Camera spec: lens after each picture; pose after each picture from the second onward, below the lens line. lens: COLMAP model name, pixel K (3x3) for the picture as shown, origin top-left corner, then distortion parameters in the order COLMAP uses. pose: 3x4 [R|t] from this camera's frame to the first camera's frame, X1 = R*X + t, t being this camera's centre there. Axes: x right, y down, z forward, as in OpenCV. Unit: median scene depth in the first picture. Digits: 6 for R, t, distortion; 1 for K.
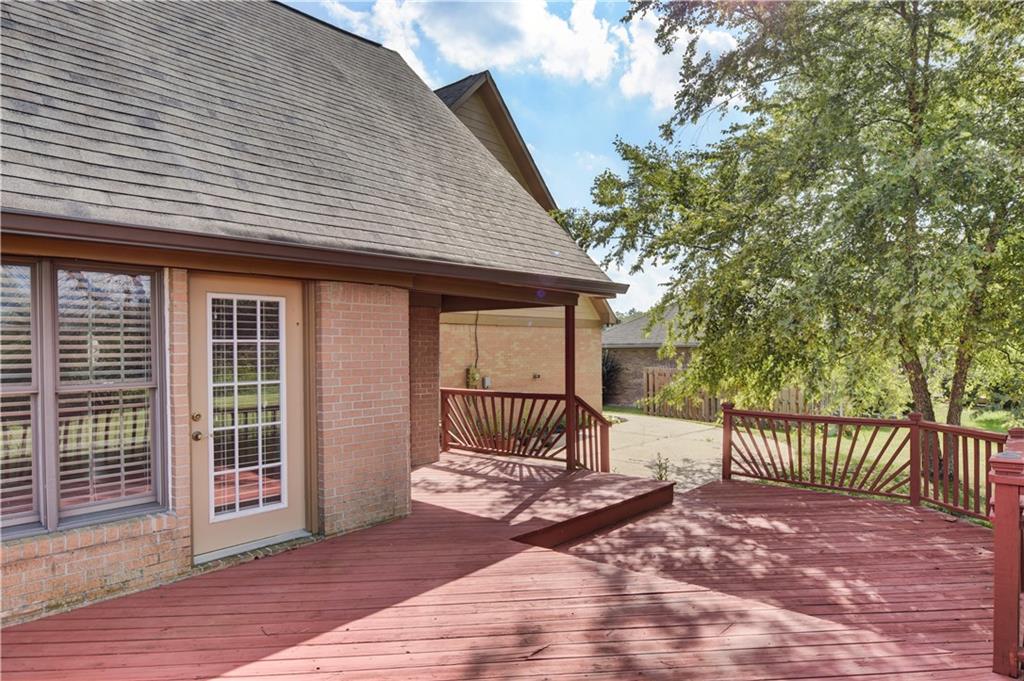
lens RADIAL K [[628.1, 0, 515.7], [0, 628.1, 344.5], [0, 0, 1]] dist [-0.010614, -0.002404]
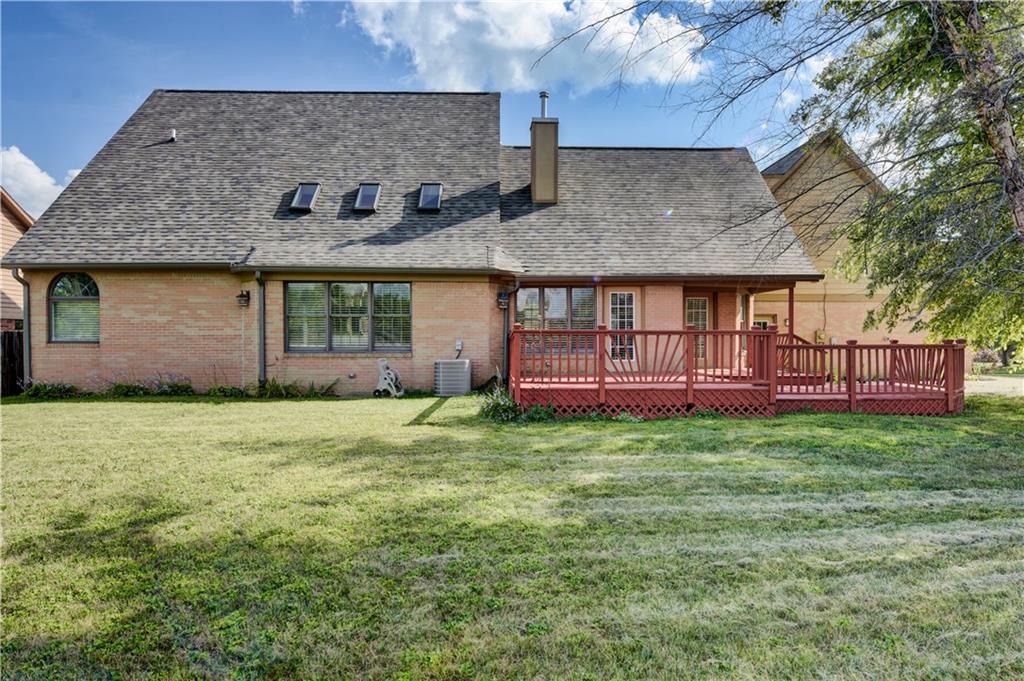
lens RADIAL K [[628.1, 0, 515.7], [0, 628.1, 344.5], [0, 0, 1]] dist [-0.010614, -0.002404]
pose [[0.674750, 0.011735, -0.737953, 1.459628], [-0.000583, 0.999882, 0.015367, 0.129830], [0.738046, -0.009939, 0.674677, -1.447598]]
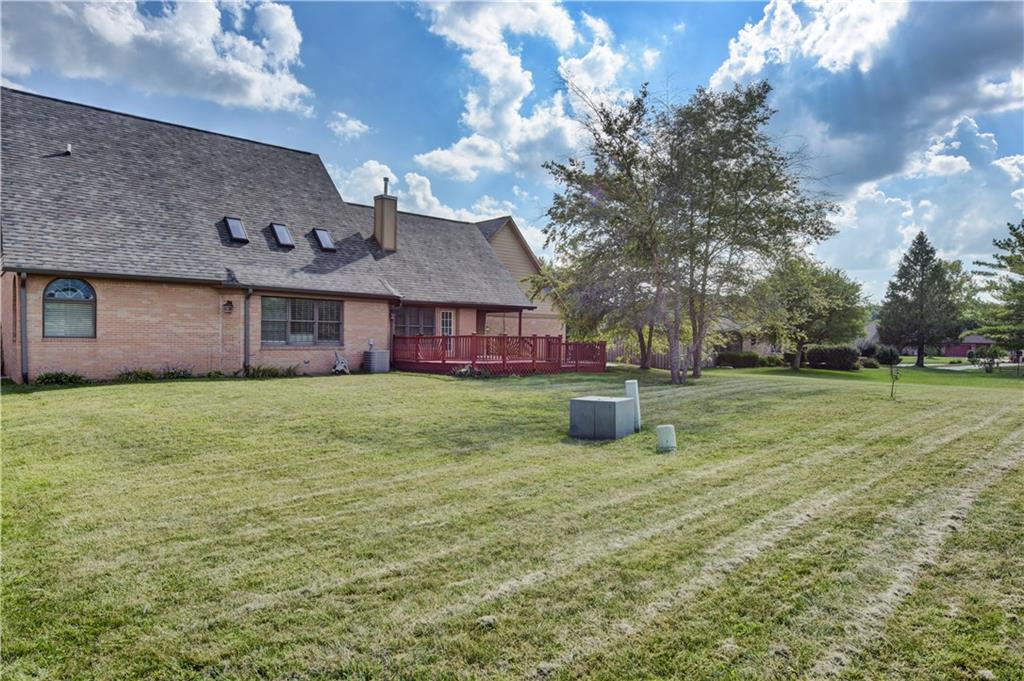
lens RADIAL K [[628.1, 0, 515.7], [0, 628.1, 344.5], [0, 0, 1]] dist [-0.010614, -0.002404]
pose [[0.993047, 0.020310, -0.115954, 0.757048], [-0.018580, 0.999700, 0.015980, 0.105139], [0.116244, -0.013714, 0.993126, -4.092089]]
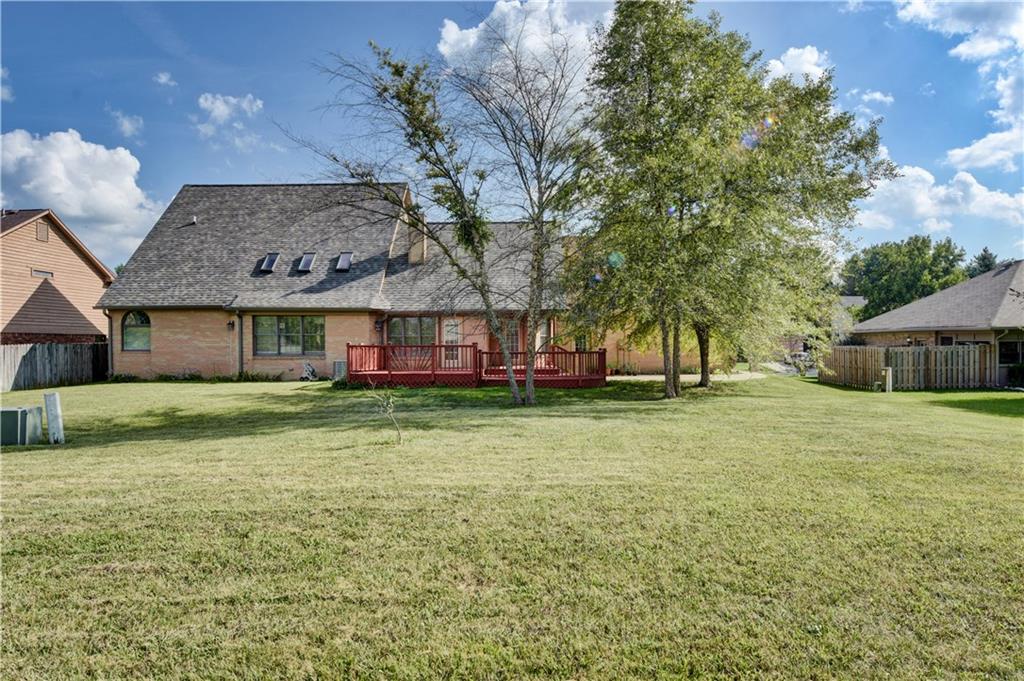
lens RADIAL K [[628.1, 0, 515.7], [0, 628.1, 344.5], [0, 0, 1]] dist [-0.010614, -0.002404]
pose [[0.636187, 0.007332, -0.771500, 3.796091], [0.002267, 0.999933, 0.011372, 0.066003], [0.771532, -0.008983, 0.636127, -1.855798]]
